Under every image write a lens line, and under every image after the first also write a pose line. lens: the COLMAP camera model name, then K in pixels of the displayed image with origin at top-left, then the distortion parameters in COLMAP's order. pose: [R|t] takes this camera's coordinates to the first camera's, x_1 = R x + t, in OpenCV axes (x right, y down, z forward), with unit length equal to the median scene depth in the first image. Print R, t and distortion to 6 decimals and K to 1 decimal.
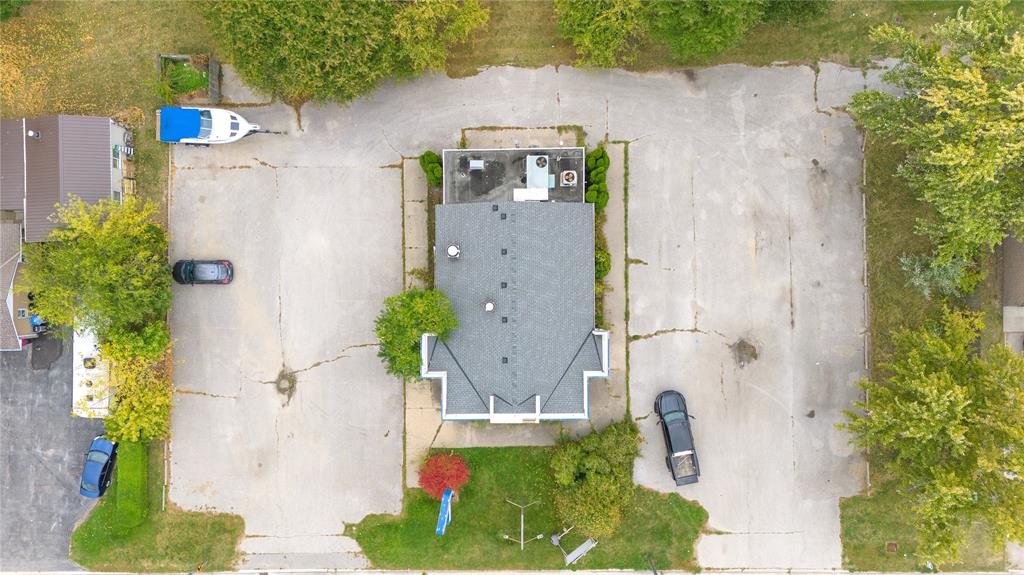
lens RADIAL K [[749.0, 0, 513.6], [0, 749.0, 288.0], [0, 0, 1]] dist [0.073276, -0.067916]
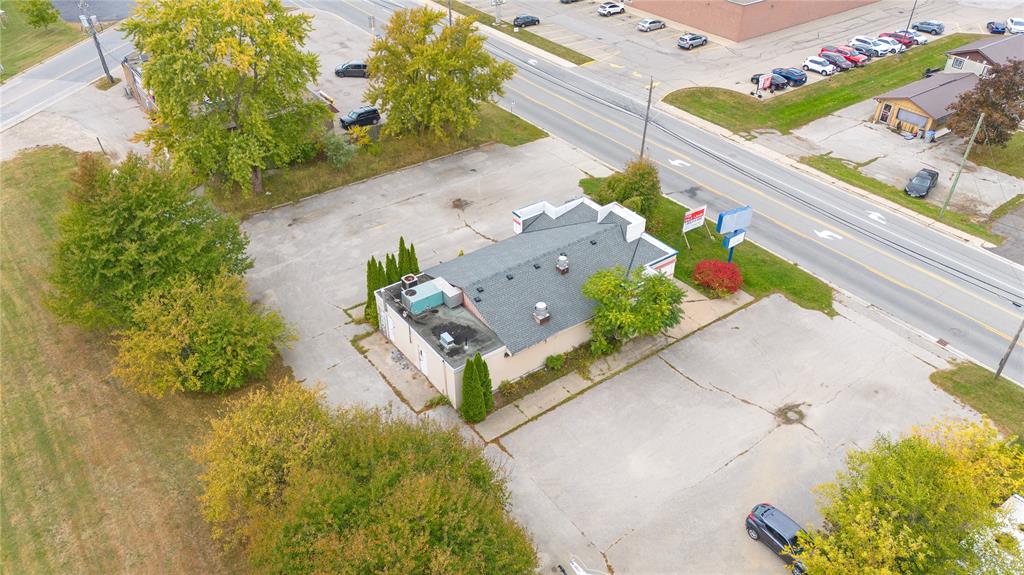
lens RADIAL K [[749.0, 0, 513.6], [0, 749.0, 288.0], [0, 0, 1]] dist [0.073276, -0.067916]
pose [[-0.587943, -0.461398, 0.664405, -0.616605], [0.808896, -0.338549, 0.480699, -0.476418], [0.003139, 0.820059, 0.572271, 0.414094]]
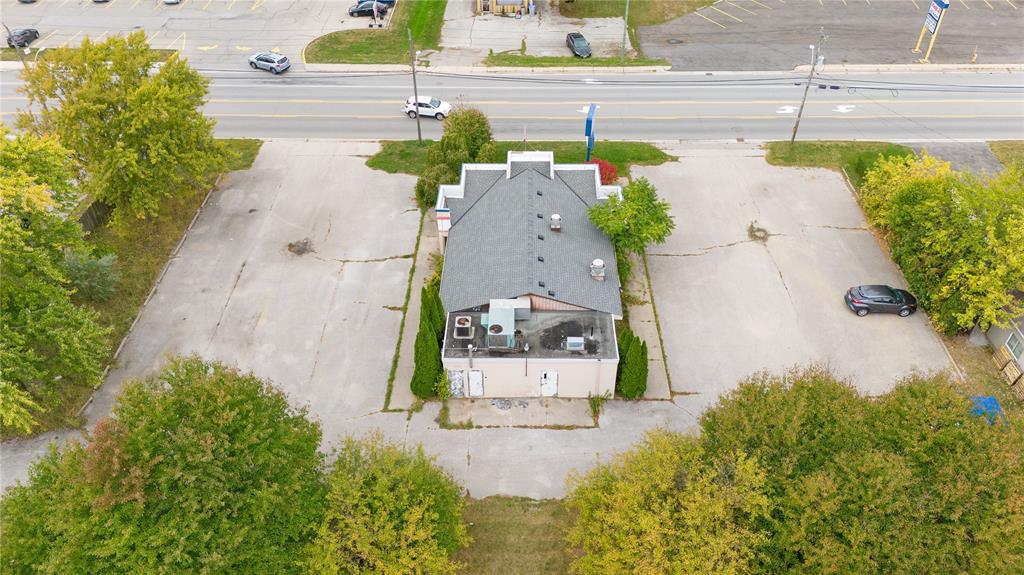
lens RADIAL K [[749.0, 0, 513.6], [0, 749.0, 288.0], [0, 0, 1]] dist [0.073276, -0.067916]
pose [[-0.999489, 0.001598, 0.031917, -0.007738], [0.023337, -0.645816, 0.763136, -0.701284], [0.021832, 0.763491, 0.645449, 0.403254]]
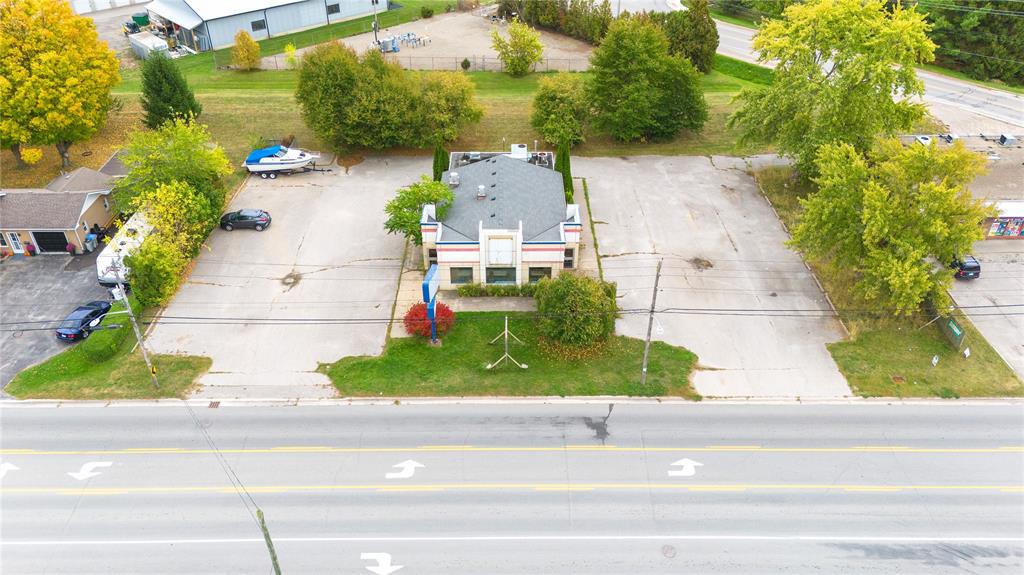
lens RADIAL K [[749.0, 0, 513.6], [0, 749.0, 288.0], [0, 0, 1]] dist [0.073276, -0.067916]
pose [[0.999761, 0.016560, 0.014294, 0.005784], [0.002093, 0.578005, -0.816030, 1.037134], [-0.021775, 0.815865, 0.577832, 0.374226]]
